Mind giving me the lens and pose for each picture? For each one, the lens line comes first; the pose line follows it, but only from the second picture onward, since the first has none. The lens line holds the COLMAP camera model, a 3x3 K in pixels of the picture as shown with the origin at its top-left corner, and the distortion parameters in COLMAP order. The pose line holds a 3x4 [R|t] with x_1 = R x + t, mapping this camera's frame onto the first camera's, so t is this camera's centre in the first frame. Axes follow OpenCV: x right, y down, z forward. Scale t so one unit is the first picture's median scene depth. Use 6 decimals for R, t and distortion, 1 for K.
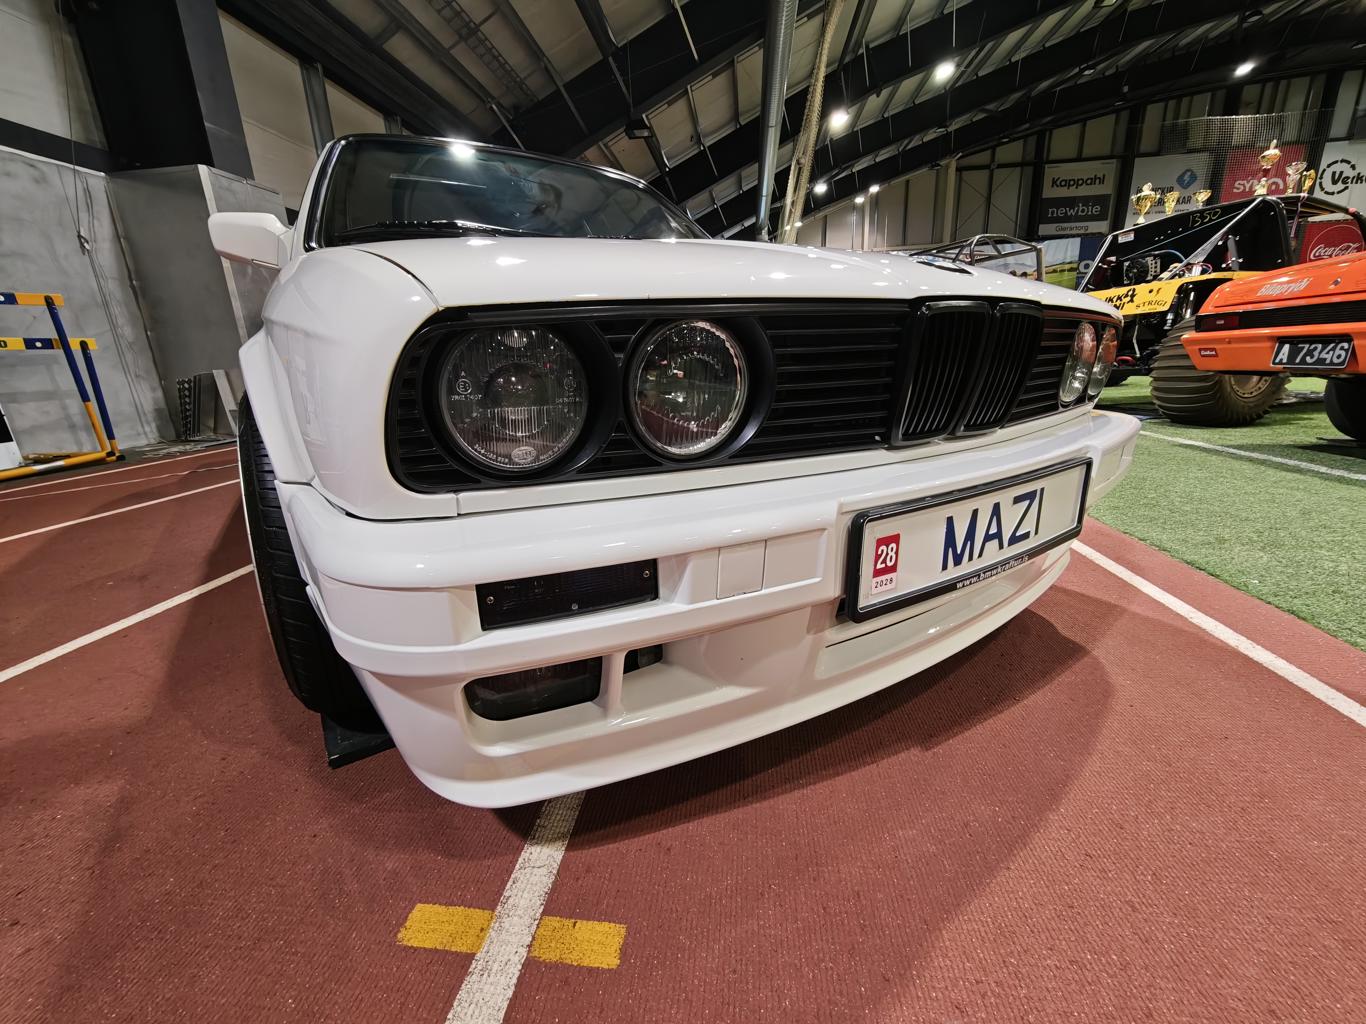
lens RADIAL K [[567.0, 0, 680.0], [0, 567.0, 510.7], [0, 0, 1]] dist [0.001322, -0.000291]
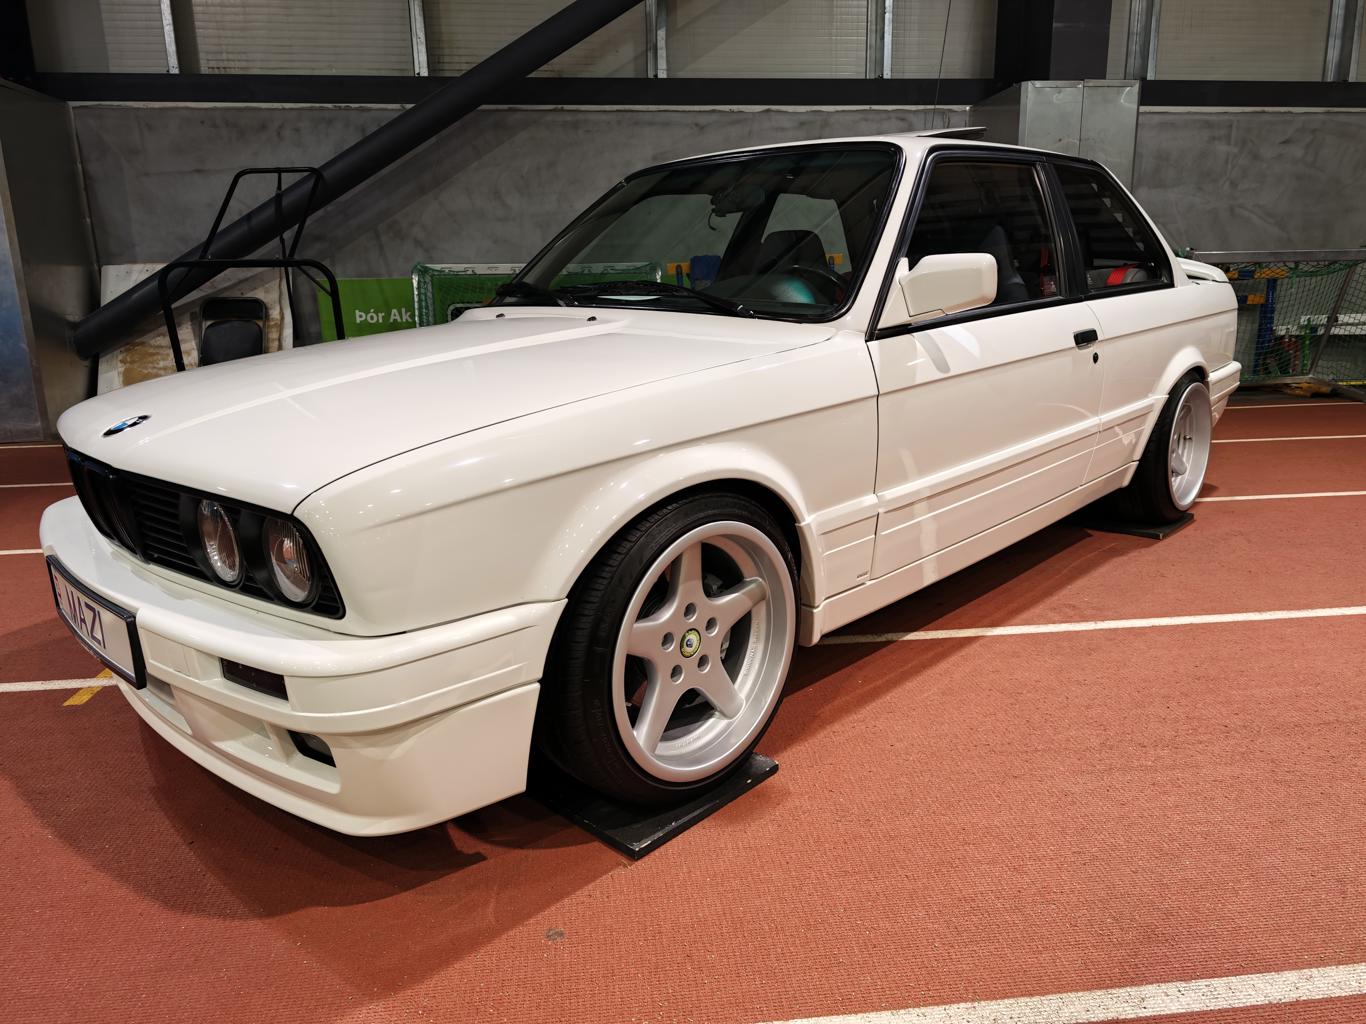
lens RADIAL K [[934.7, 0, 690.5], [0, 934.7, 507.2], [0, 0, 1]] dist [0.002198, -0.002485]
pose [[0.221519, 0.259135, -0.940095, 1.382307], [-0.251256, 0.946663, 0.201741, -0.490984], [0.942231, 0.191516, 0.274813, 0.804102]]
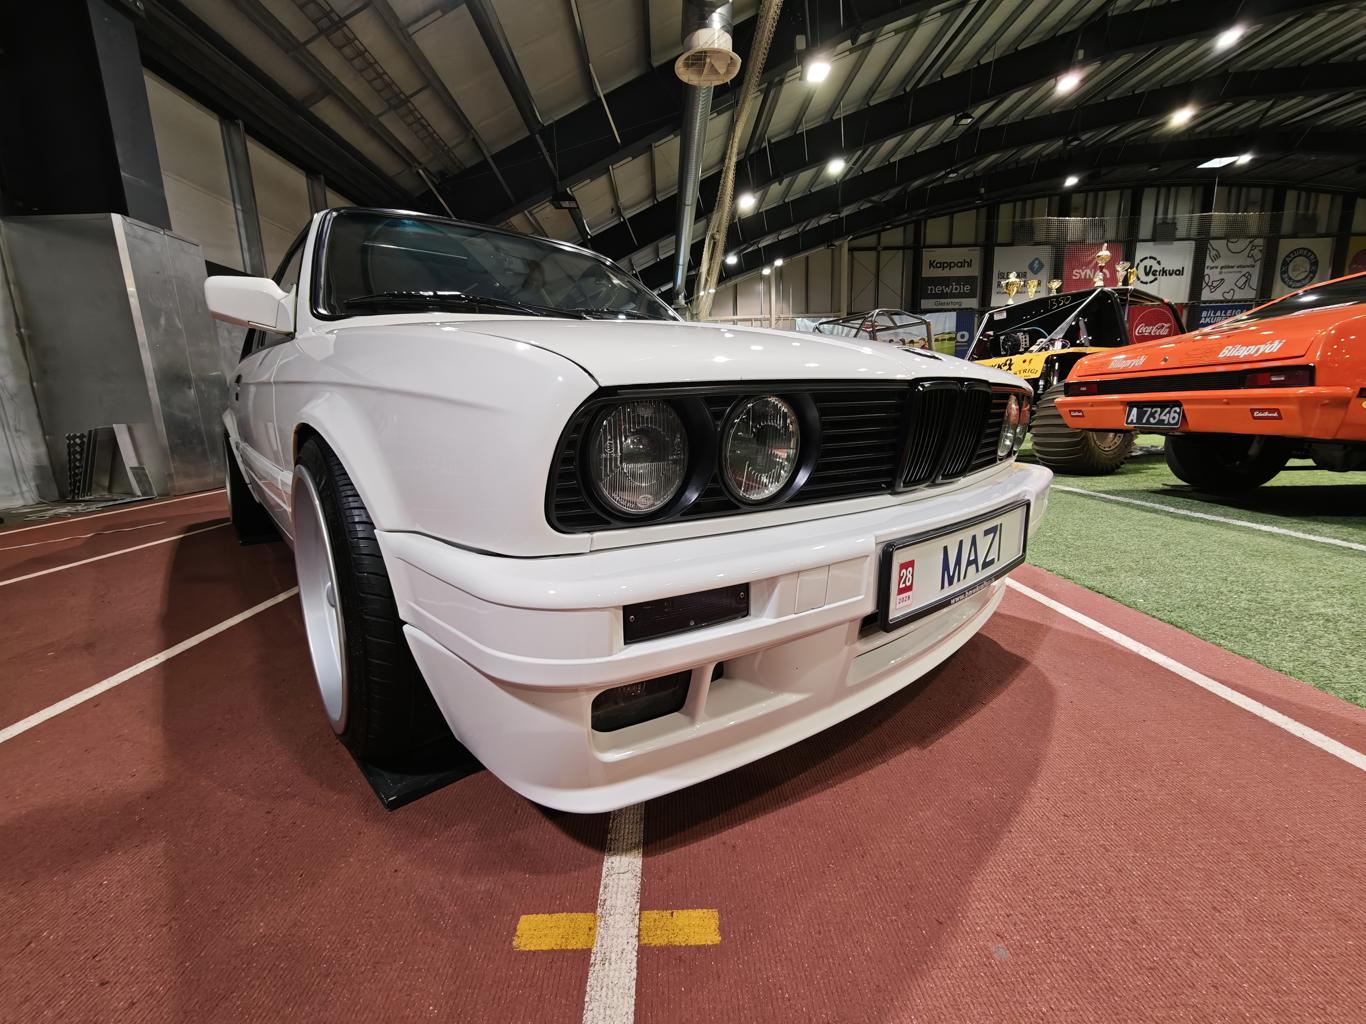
lens RADIAL K [[567.0, 0, 680.1], [0, 567.0, 510.7], [0, 0, 1]] dist [0.001322, -0.000291]
pose [[0.989934, -0.017583, 0.140434, -0.124757], [0.030547, 0.995409, -0.090704, 0.012287], [-0.138195, 0.094081, 0.985927, -0.076929]]
